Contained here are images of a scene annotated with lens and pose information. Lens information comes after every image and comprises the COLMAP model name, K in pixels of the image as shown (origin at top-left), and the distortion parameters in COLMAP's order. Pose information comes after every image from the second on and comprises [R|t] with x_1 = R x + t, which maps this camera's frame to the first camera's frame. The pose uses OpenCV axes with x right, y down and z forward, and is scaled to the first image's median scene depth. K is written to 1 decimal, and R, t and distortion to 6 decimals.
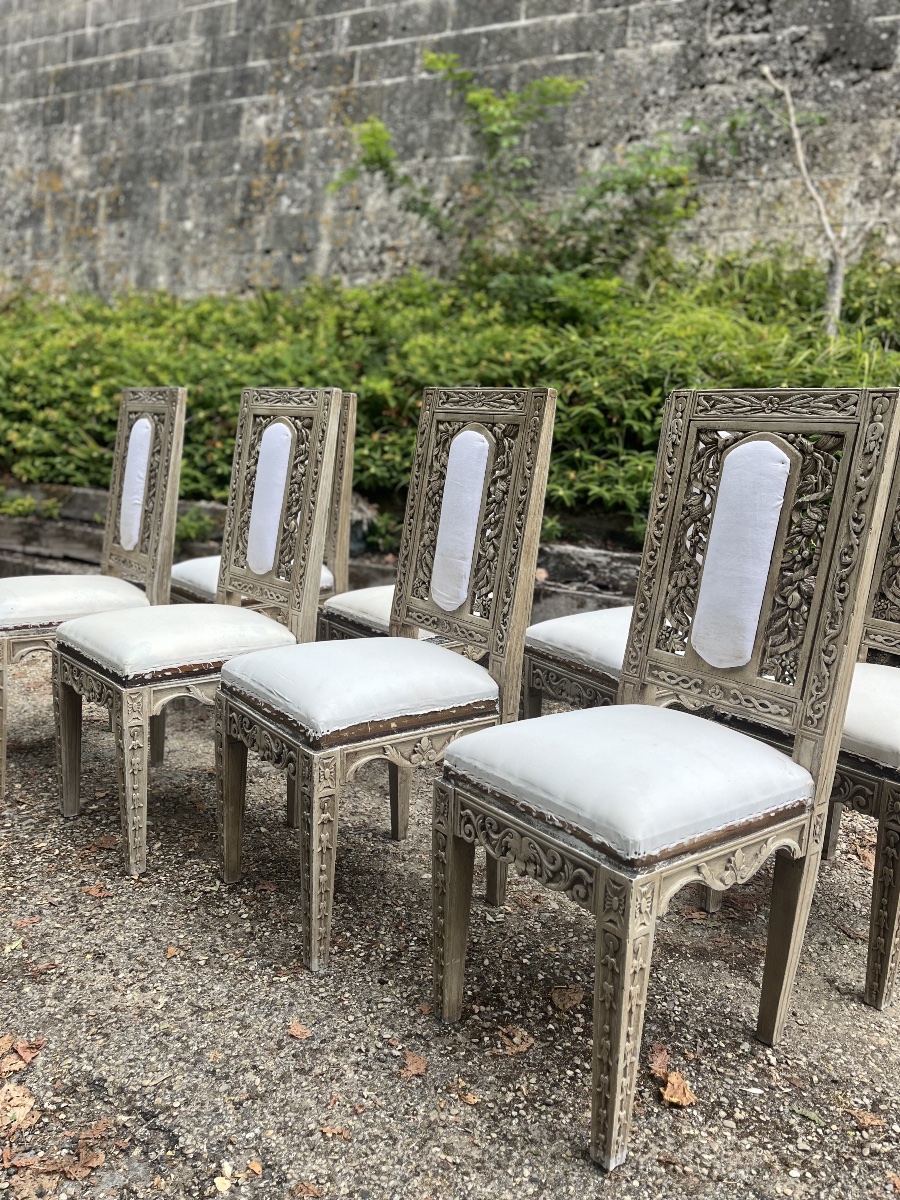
lens RADIAL K [[909.3, 0, 447.3], [0, 909.3, 603.7], [0, 0, 1]] dist [0.077488, -0.116106]
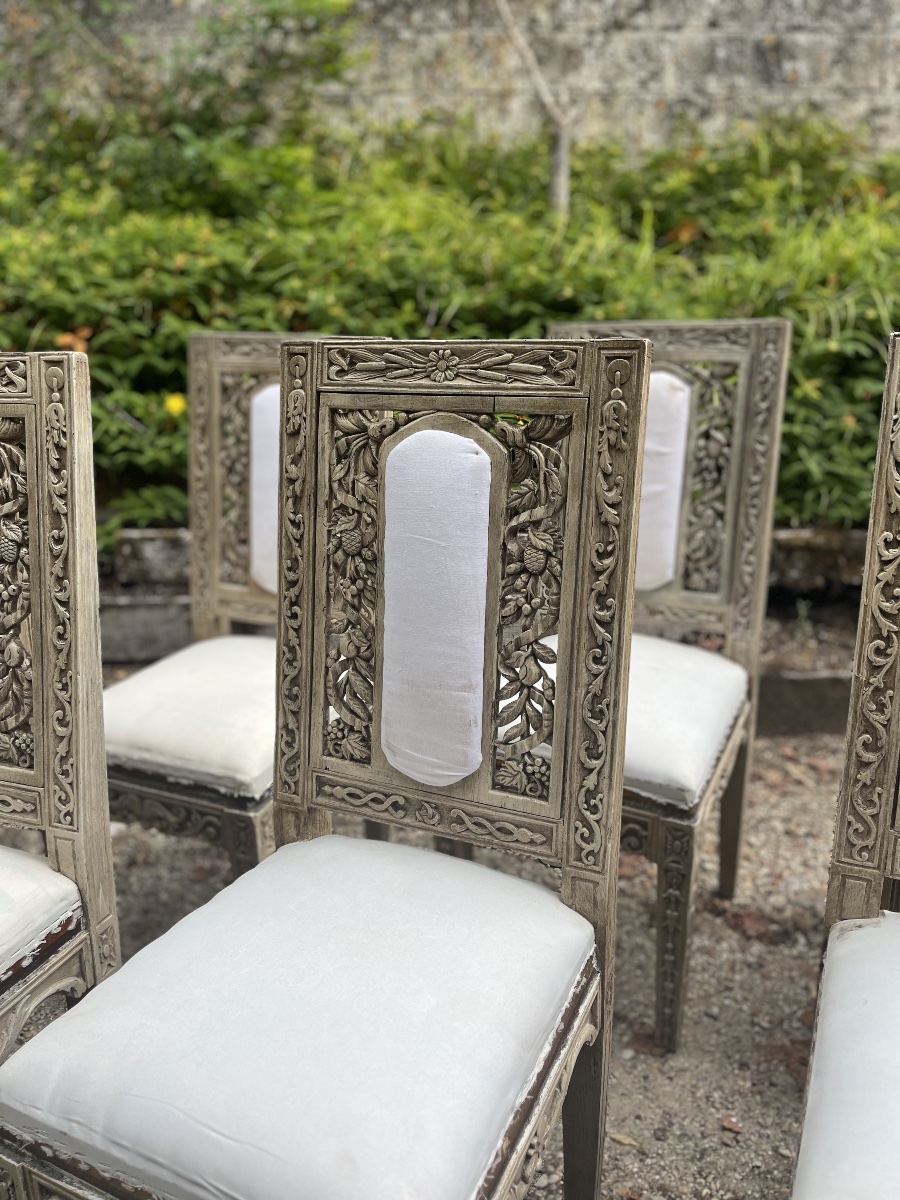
lens RADIAL K [[909.3, 0, 449.2], [0, 909.3, 605.6], [0, 0, 1]] dist [0.077488, -0.116106]
pose [[0.880831, -0.189620, 0.433799, -0.081415], [0.143767, 0.980150, 0.136518, -0.066774], [-0.451074, -0.057884, 0.890607, 0.226893]]
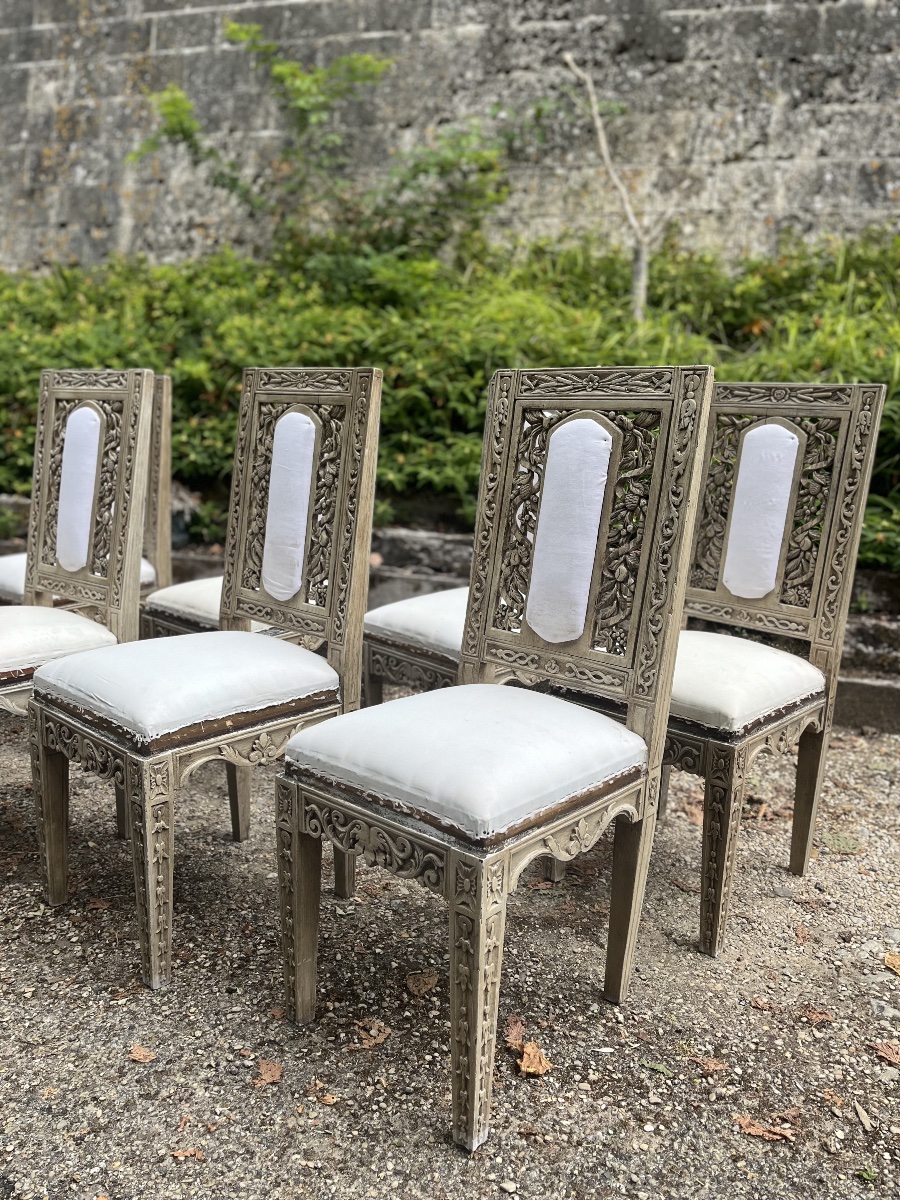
lens RADIAL K [[909.3, 0, 447.3], [0, 909.3, 606.3], [0, 0, 1]] dist [0.077488, -0.116106]
pose [[0.982412, -0.050290, 0.179826, -0.000290], [0.047156, 0.998653, 0.021668, 0.000537], [-0.180673, -0.012807, 0.983460, 0.007727]]
